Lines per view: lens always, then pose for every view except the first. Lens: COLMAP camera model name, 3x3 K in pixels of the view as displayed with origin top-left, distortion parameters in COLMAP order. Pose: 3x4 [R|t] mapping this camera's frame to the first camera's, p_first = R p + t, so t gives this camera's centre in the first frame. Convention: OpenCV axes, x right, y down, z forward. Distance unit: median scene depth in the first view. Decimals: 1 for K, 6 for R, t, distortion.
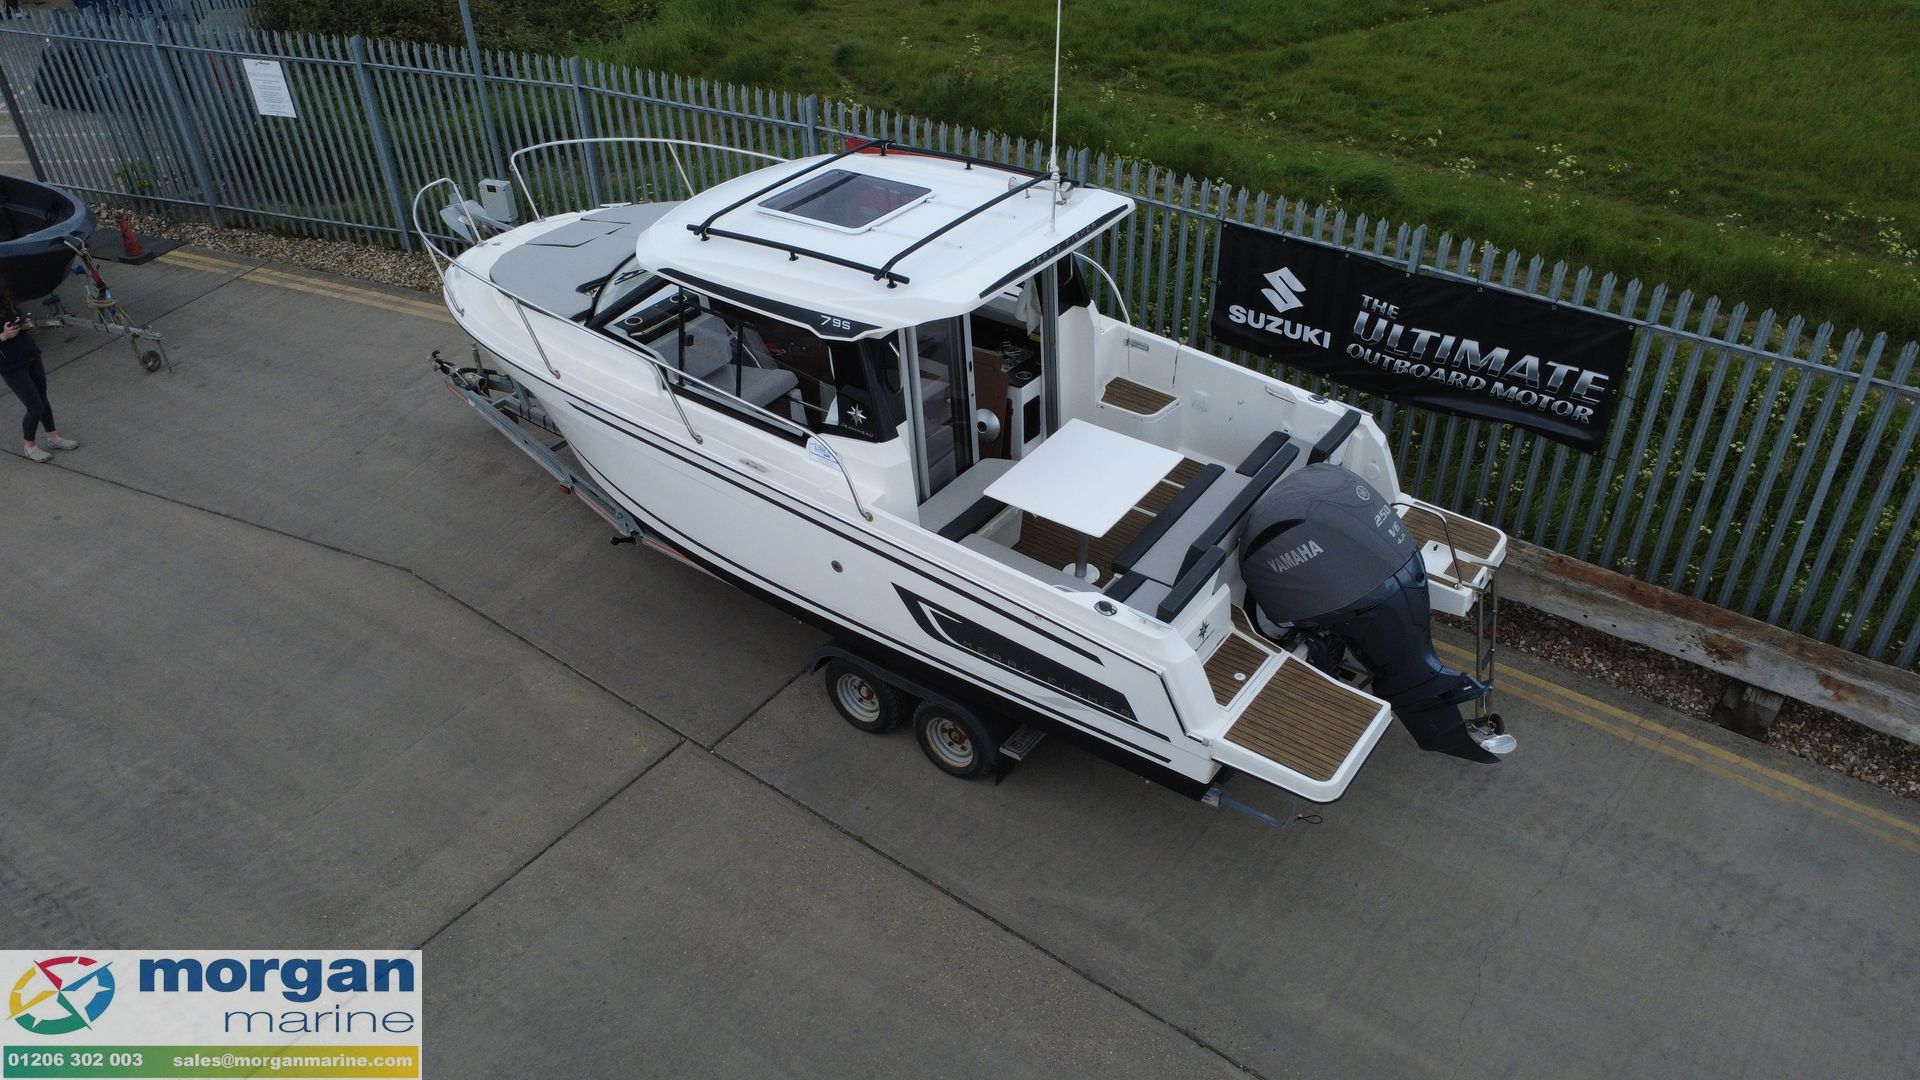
lens RADIAL K [[1394.1, 0, 965.6], [0, 1394.1, 546.7], [0, 0, 1]] dist [0.006718, -0.002743]
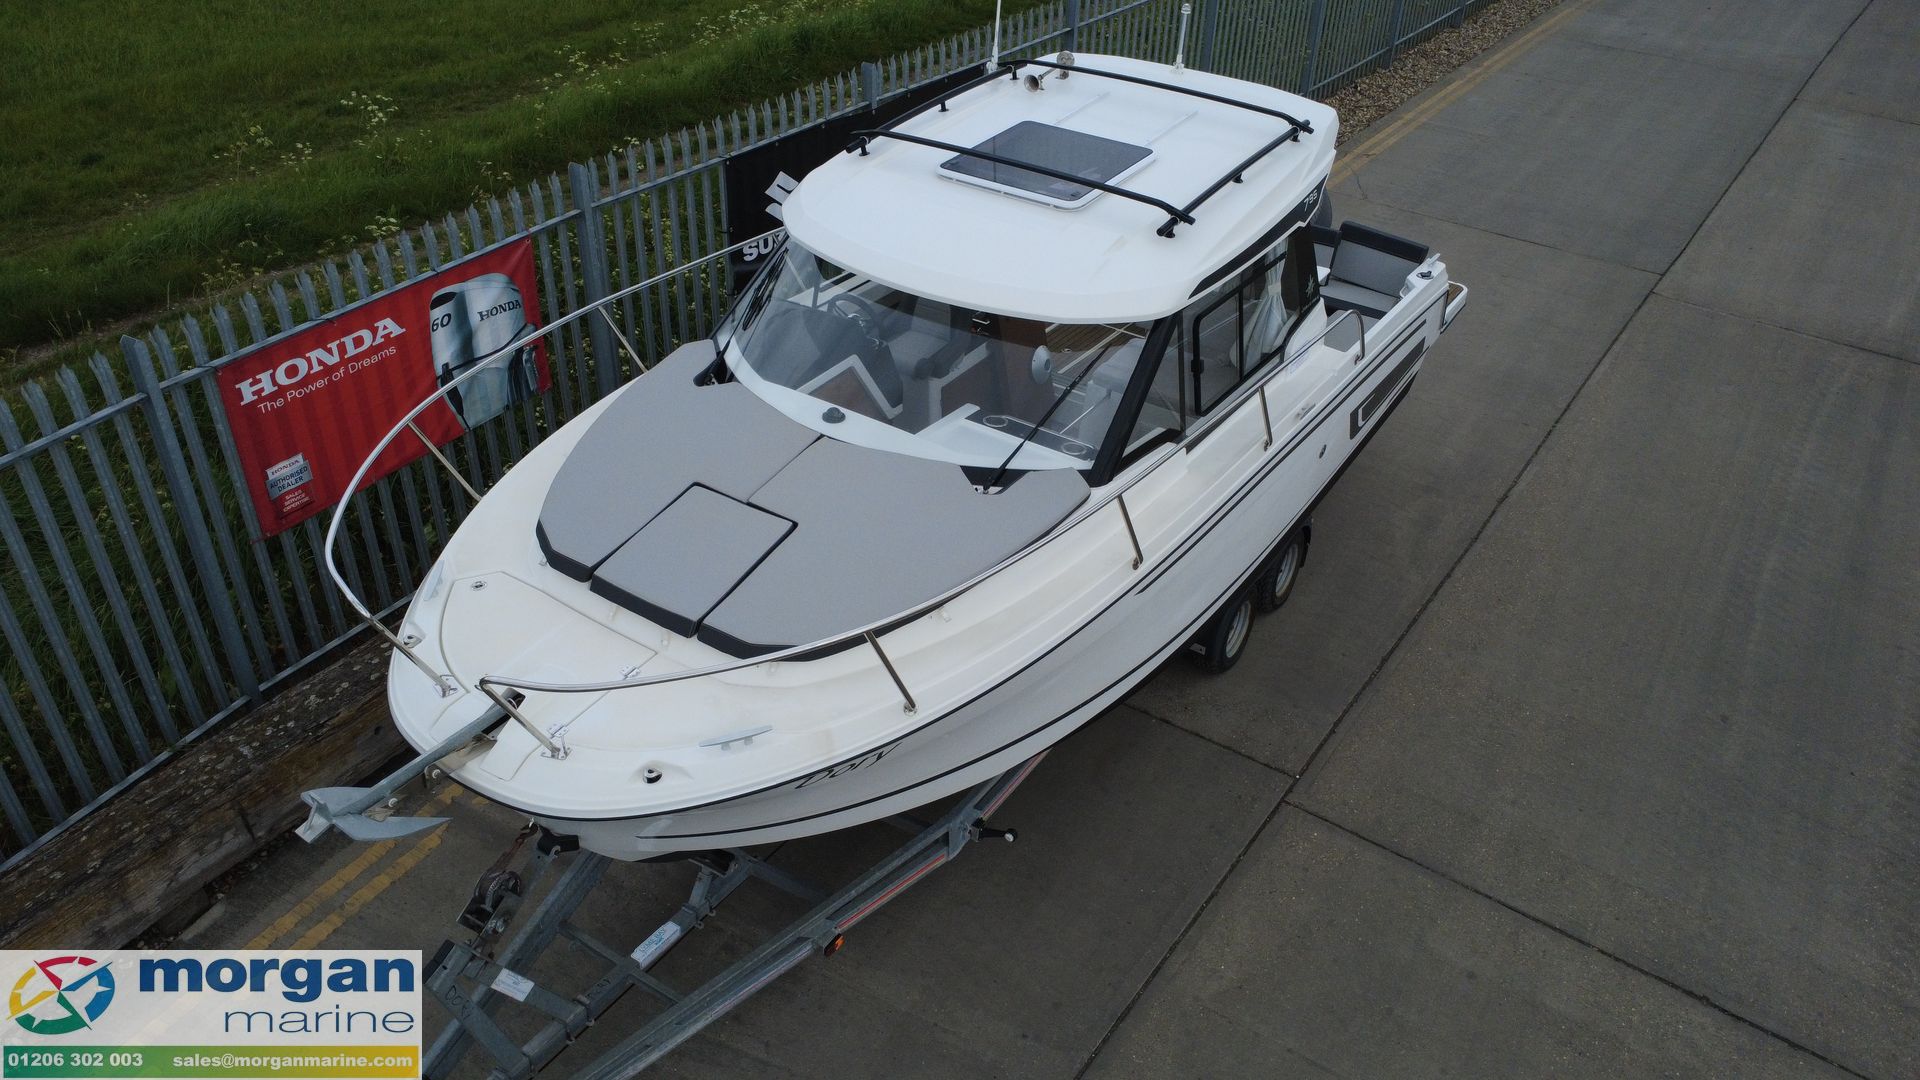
lens RADIAL K [[1394.1, 0, 955.1], [0, 1394.1, 553.3], [0, 0, 1]] dist [0.006718, -0.002743]
pose [[-0.041881, -0.557324, 0.829238, -0.804249], [0.551577, 0.679132, 0.484297, -0.475990], [-0.833072, 0.477671, 0.278965, 0.866188]]
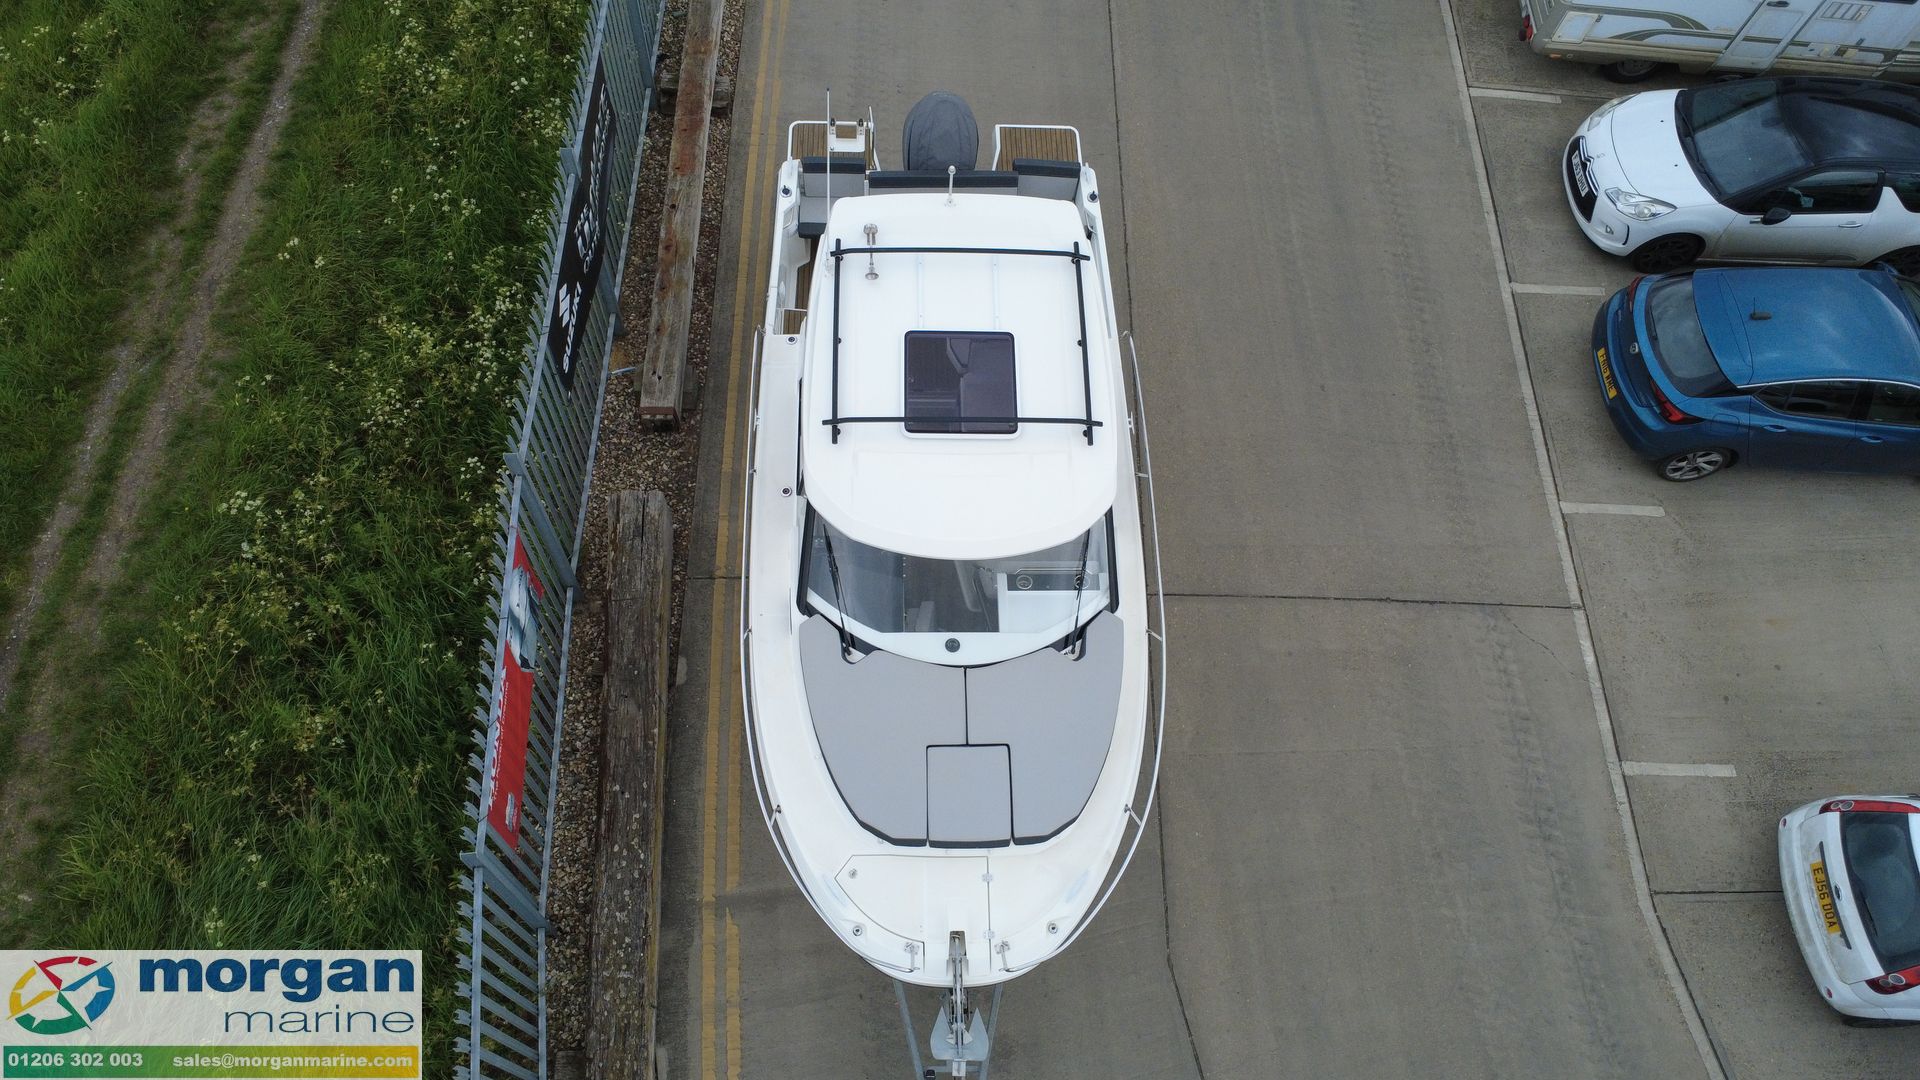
lens RADIAL K [[1394.1, 0, 959.3], [0, 1394.1, 543.0], [0, 0, 1]] dist [0.006718, -0.002743]
pose [[-0.610007, -0.709455, 0.352937, -0.532043], [0.425050, 0.082939, 0.901362, -1.155190], [-0.668748, 0.699853, 0.250961, 0.754967]]
